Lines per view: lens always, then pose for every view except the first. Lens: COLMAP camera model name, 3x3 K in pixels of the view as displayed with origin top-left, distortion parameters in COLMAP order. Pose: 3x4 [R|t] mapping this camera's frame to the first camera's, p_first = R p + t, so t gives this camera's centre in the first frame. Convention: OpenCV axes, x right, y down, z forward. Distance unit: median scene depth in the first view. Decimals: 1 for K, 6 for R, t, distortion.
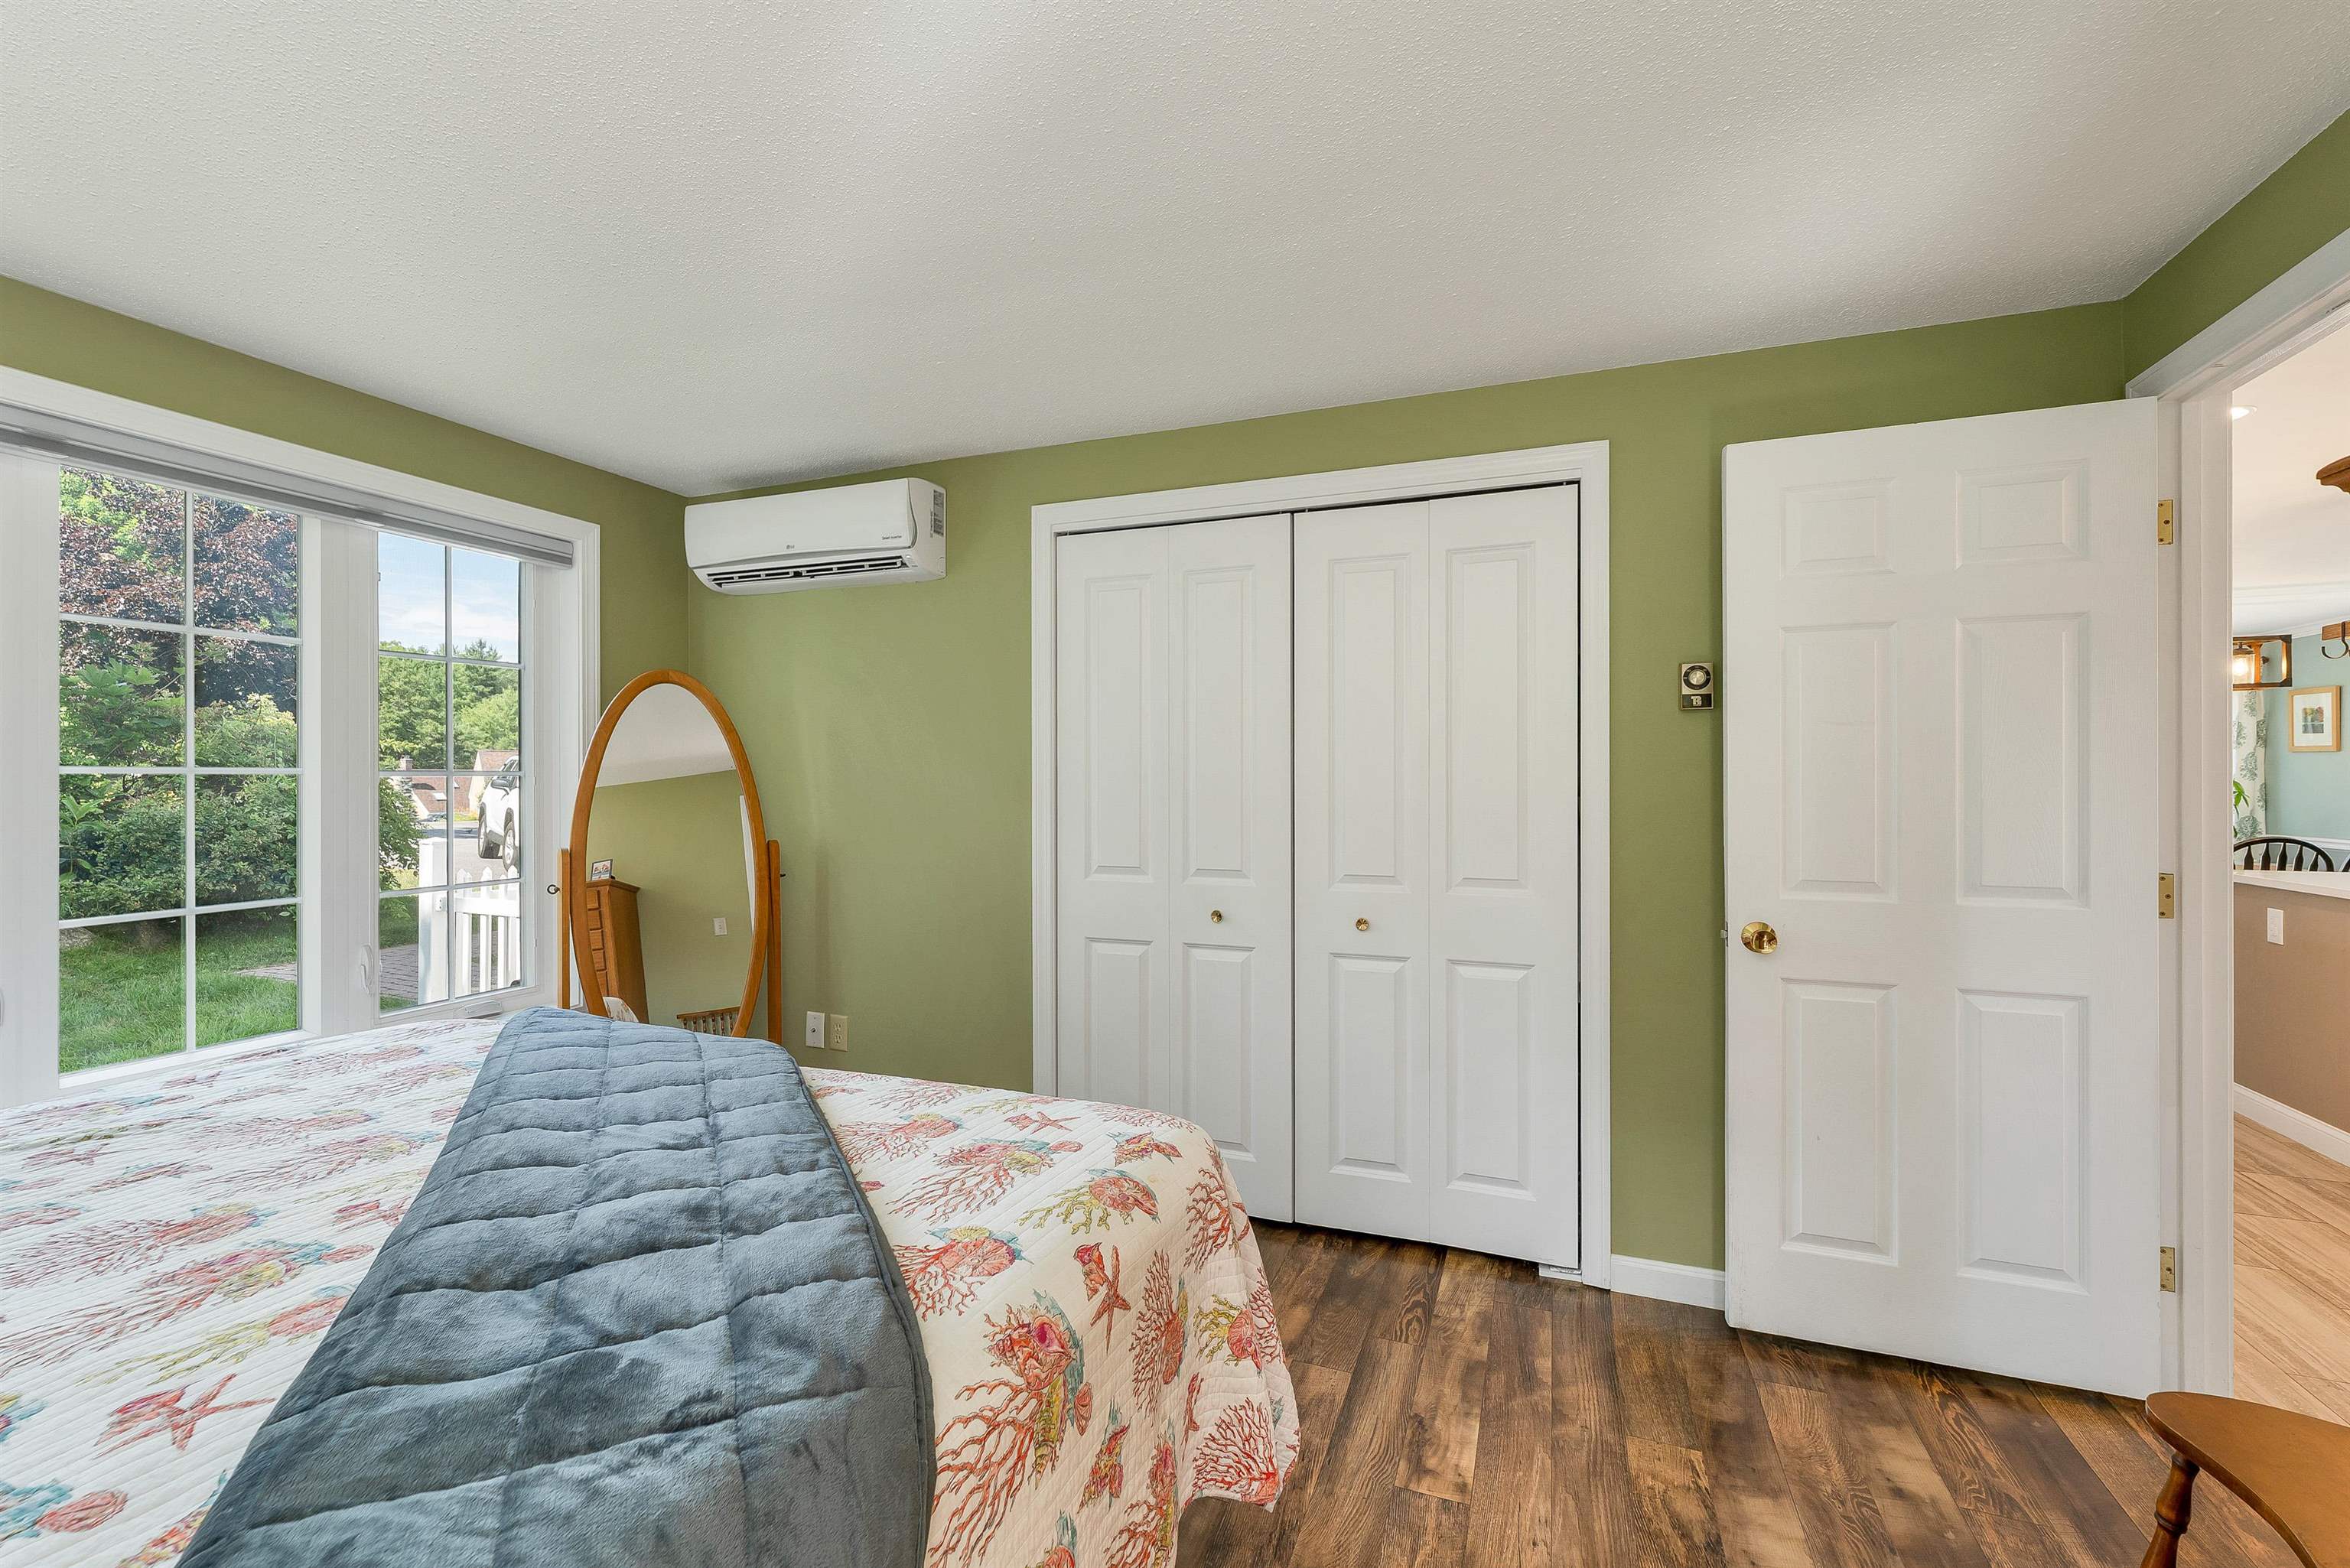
lens RADIAL K [[970.8, 0, 1169.4], [0, 970.8, 772.5], [0, 0, 1]] dist [0.000404, 0.000254]
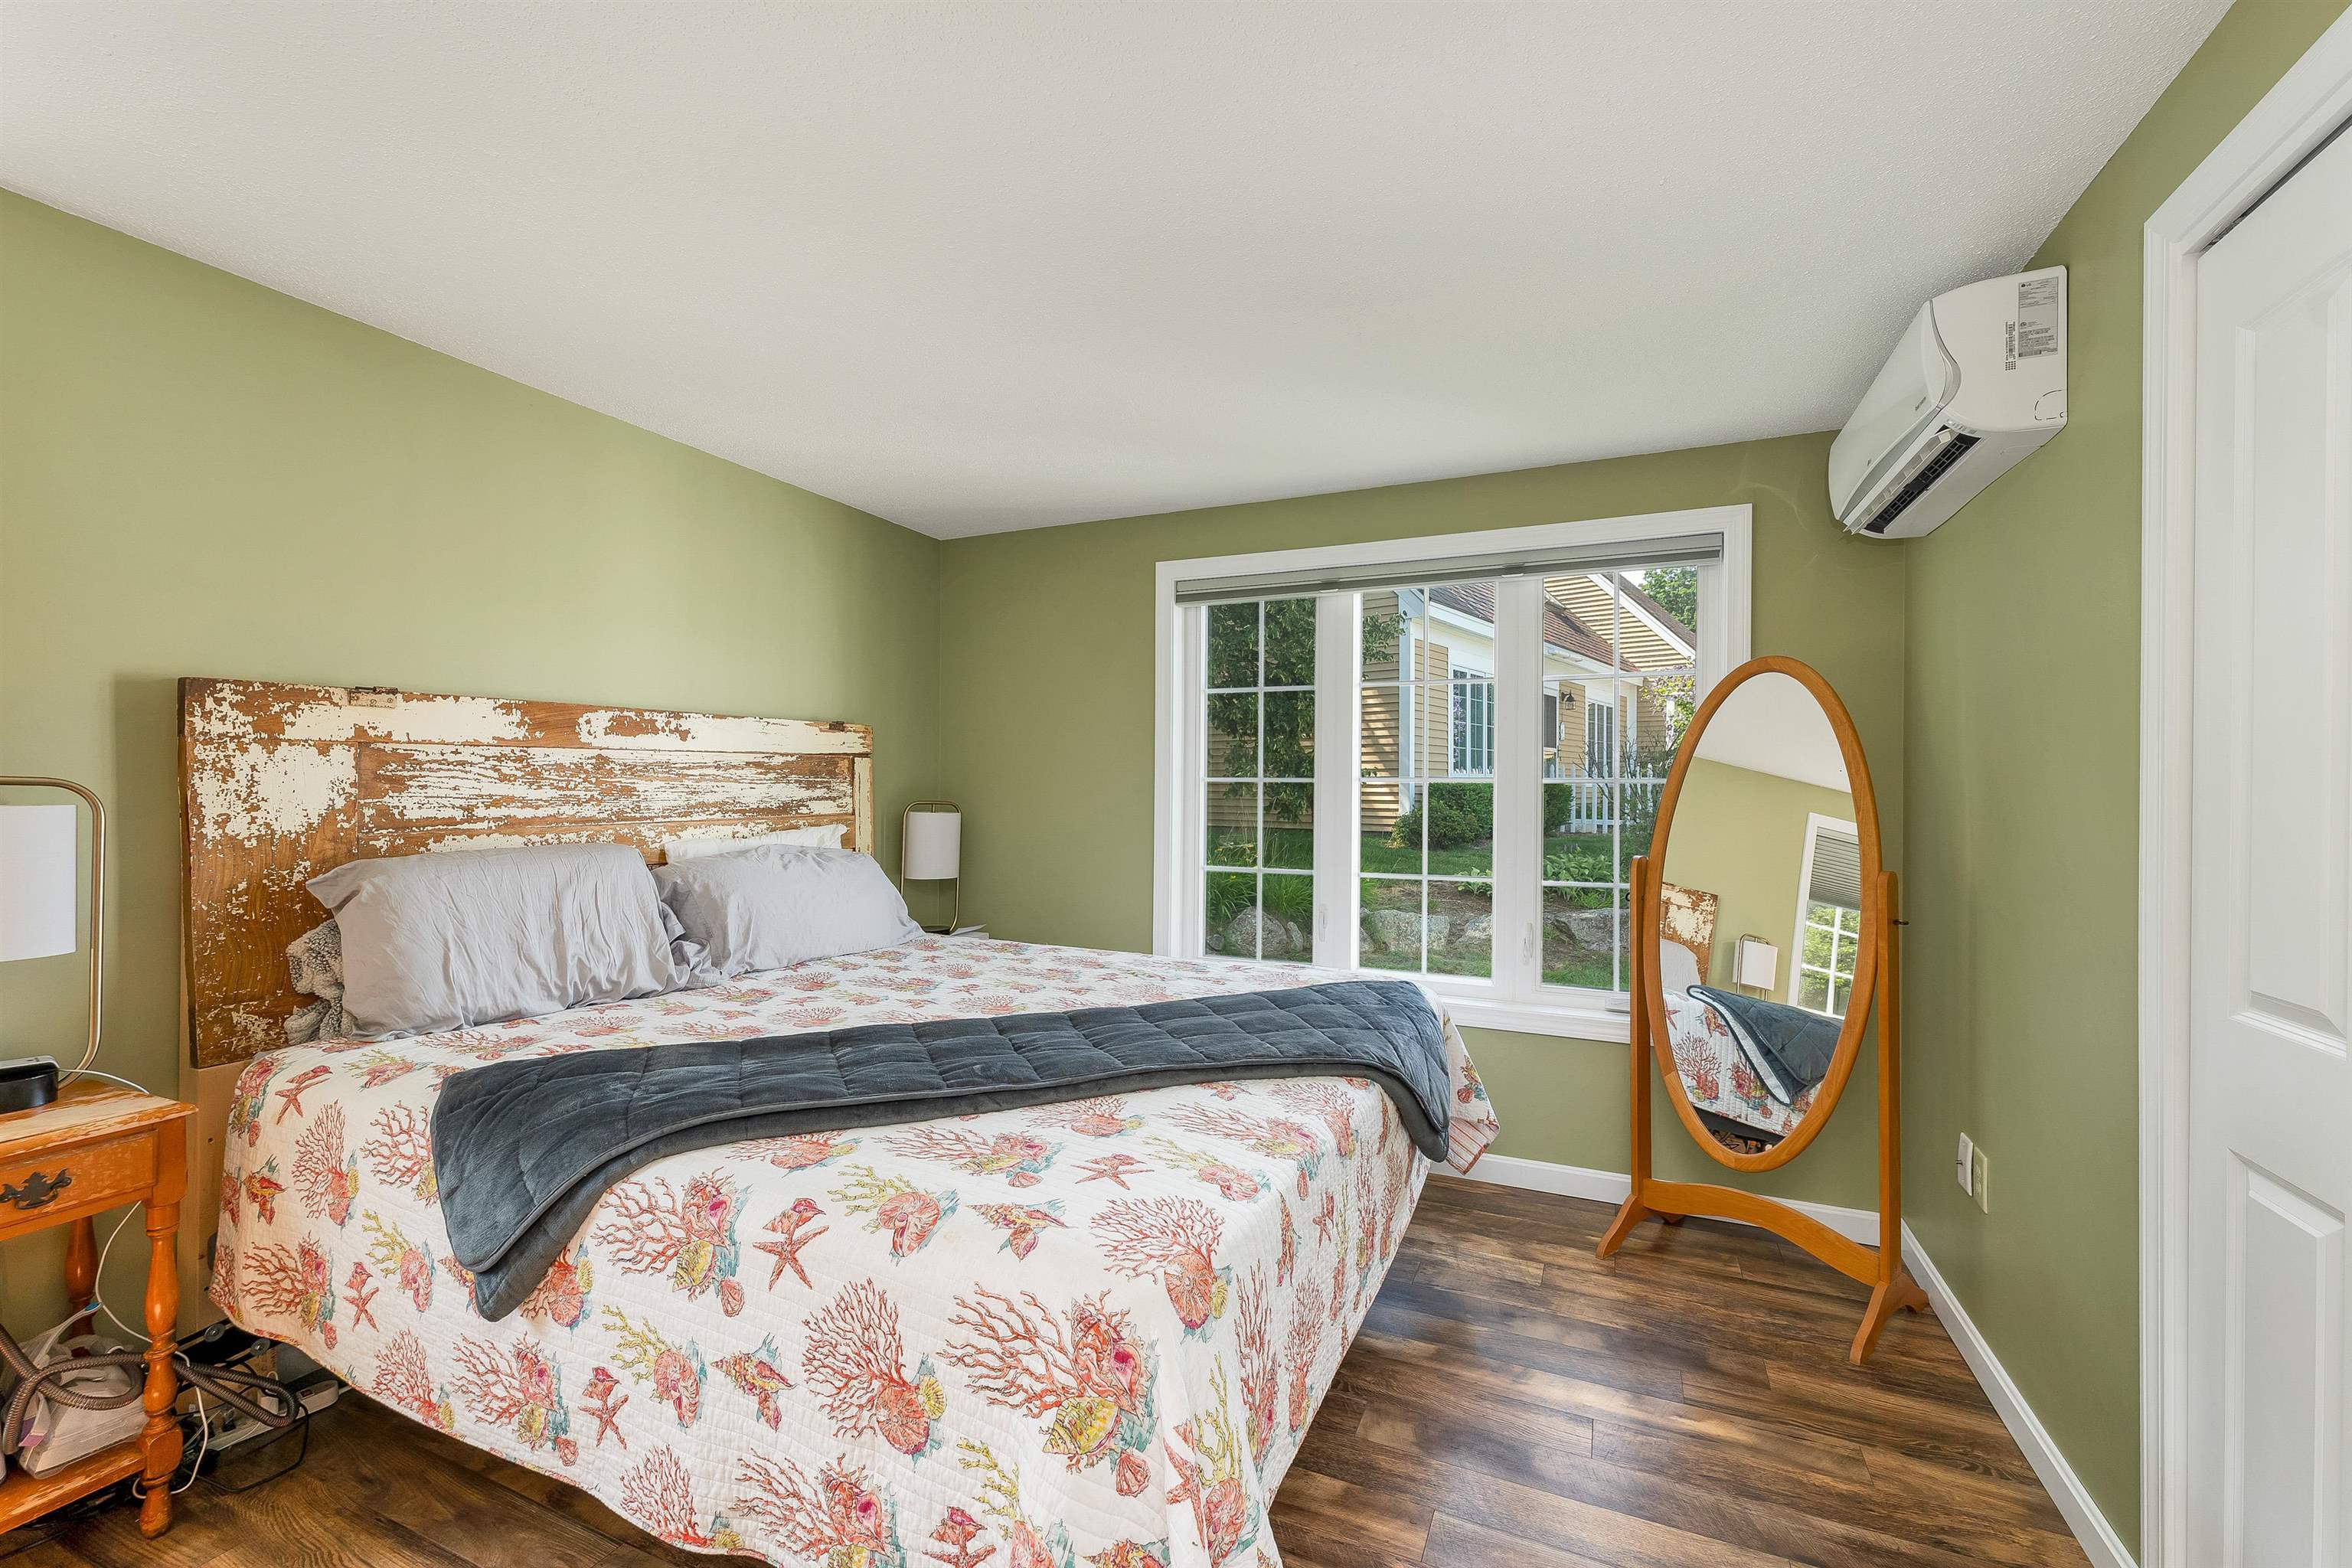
lens RADIAL K [[992.5, 0, 1165.9], [0, 992.5, 792.3], [0, 0, 1]] dist [0.000009, 0.000307]
pose [[-0.046280, 0.006668, -0.998906, 0.852676], [-0.001279, 0.999977, 0.006734, 0.013448], [0.998928, 0.001589, -0.046271, 1.220745]]
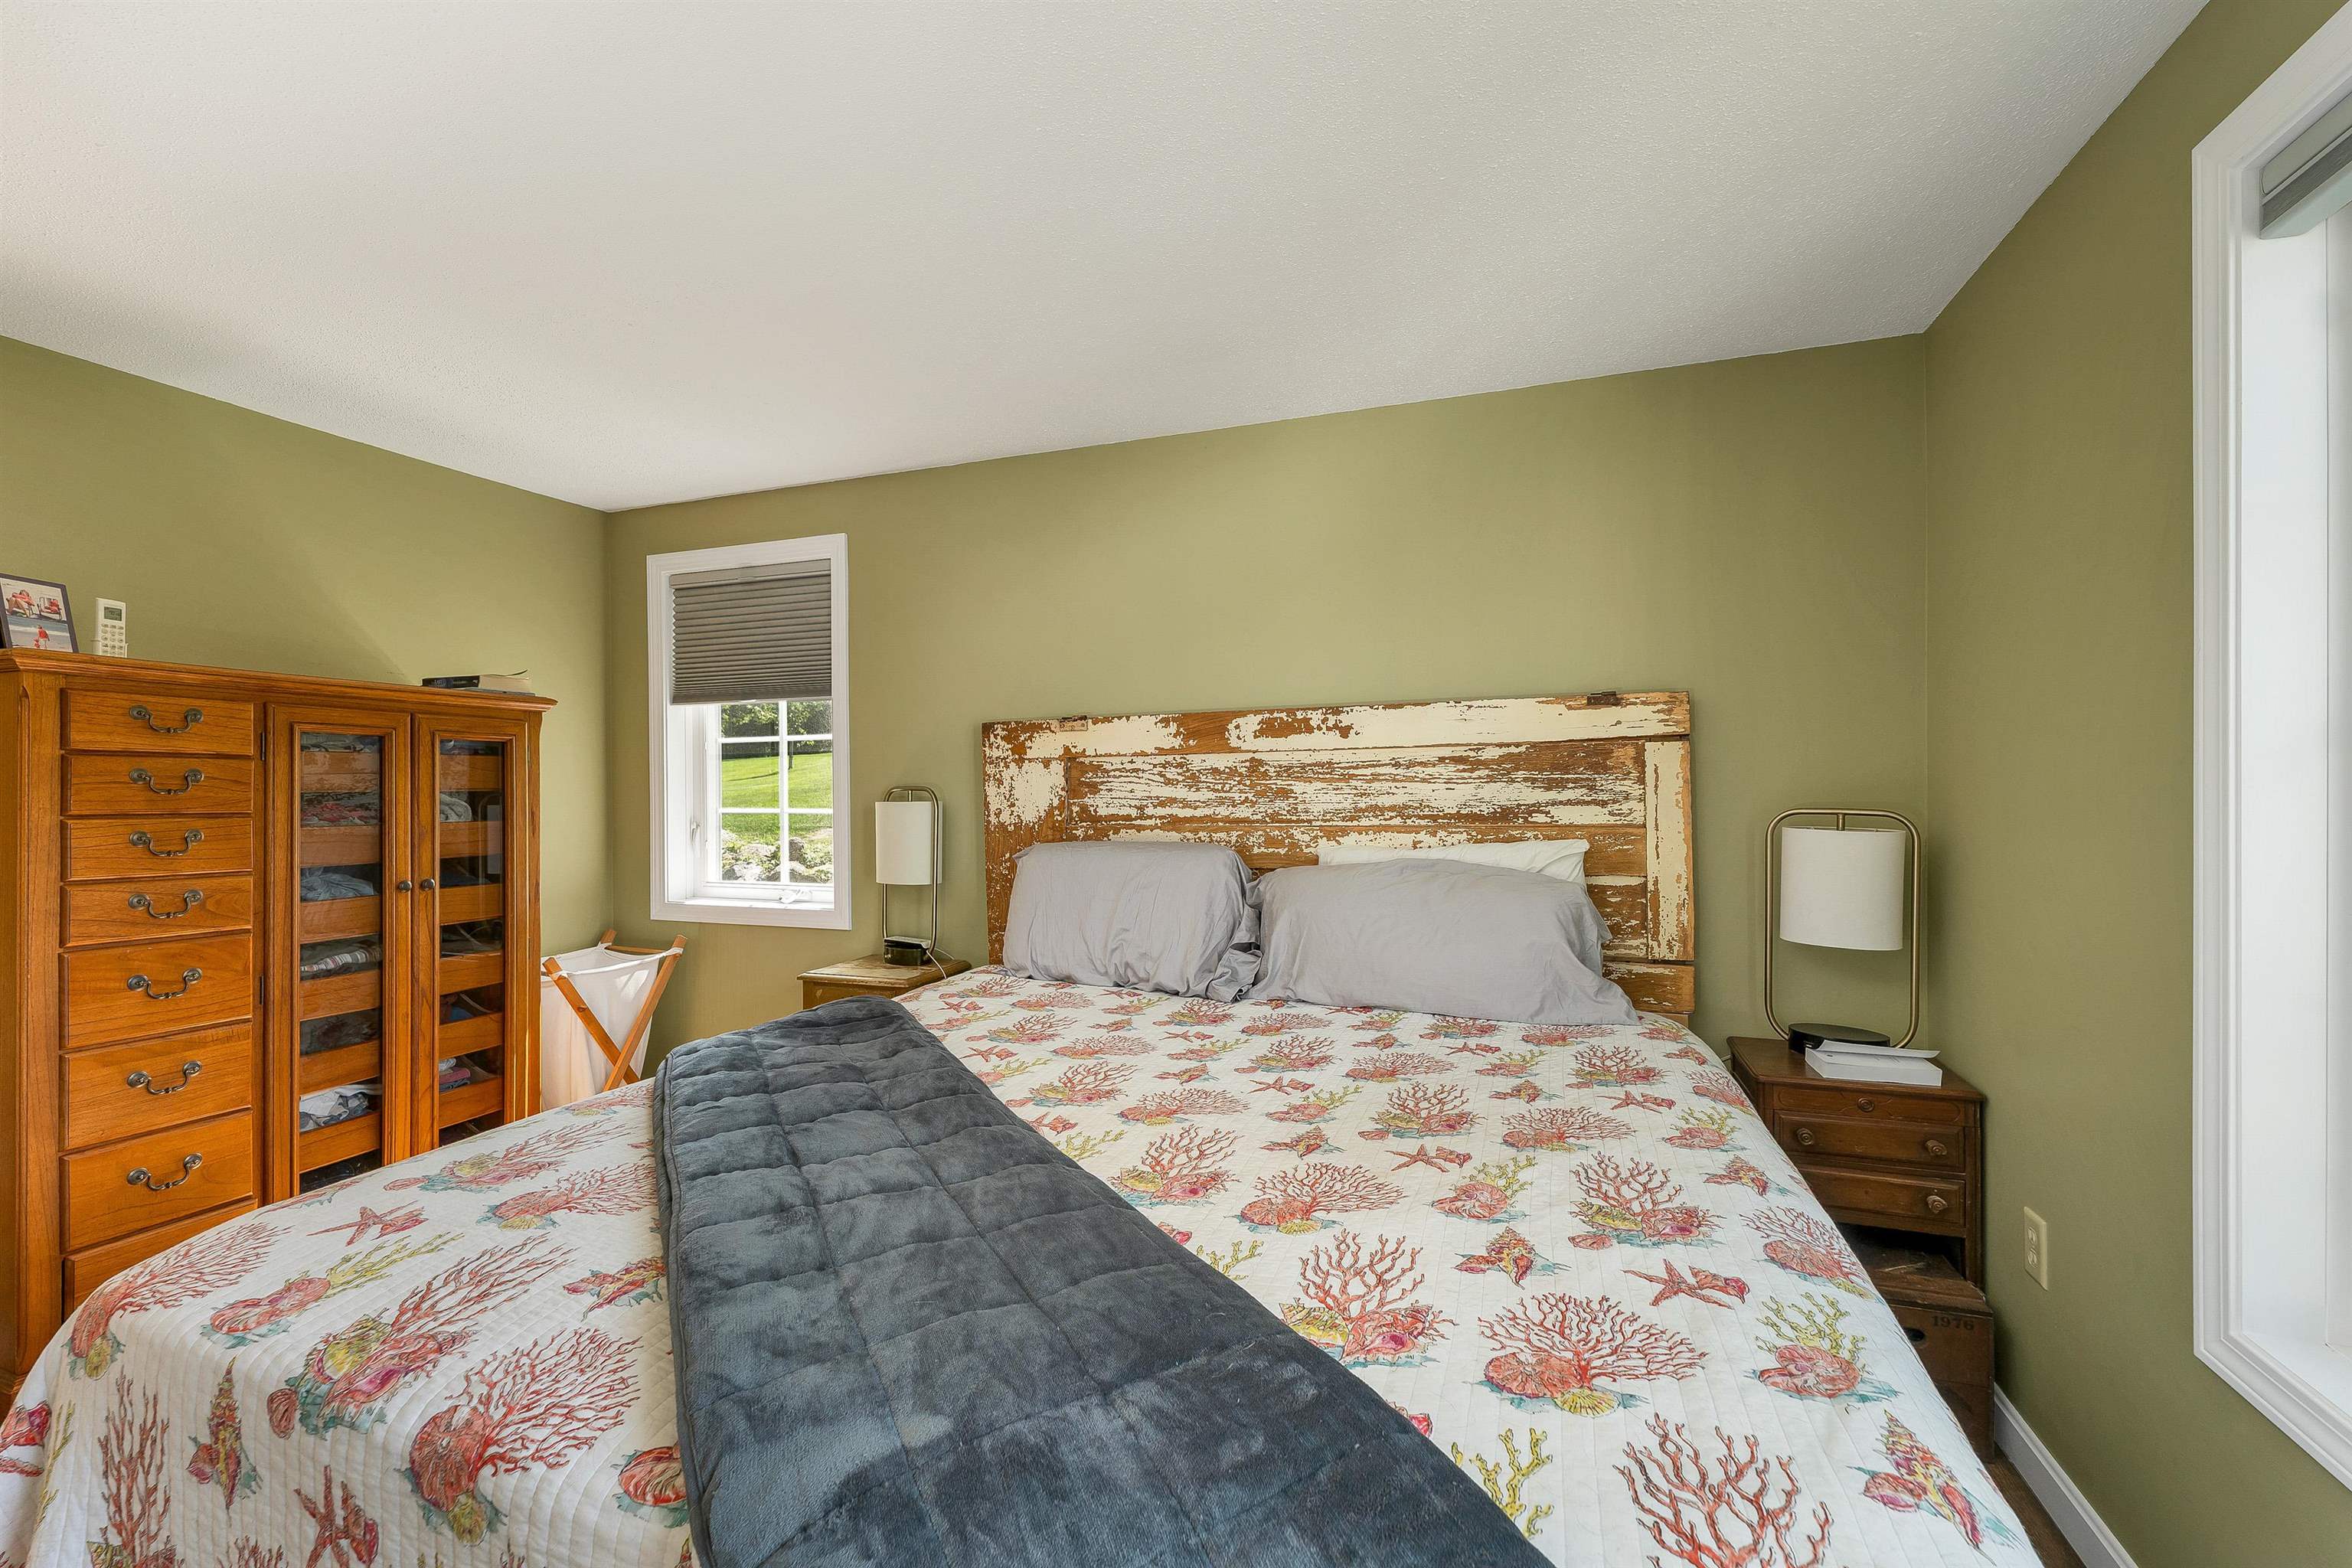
lens RADIAL K [[992.5, 0, 1165.9], [0, 992.5, 792.3], [0, 0, 1]] dist [0.000009, 0.000307]
pose [[-0.999719, 0.007614, -0.022457, -0.835036], [0.007623, 0.999971, -0.000331, 0.023442], [0.022453, -0.000502, -0.999748, 2.026818]]
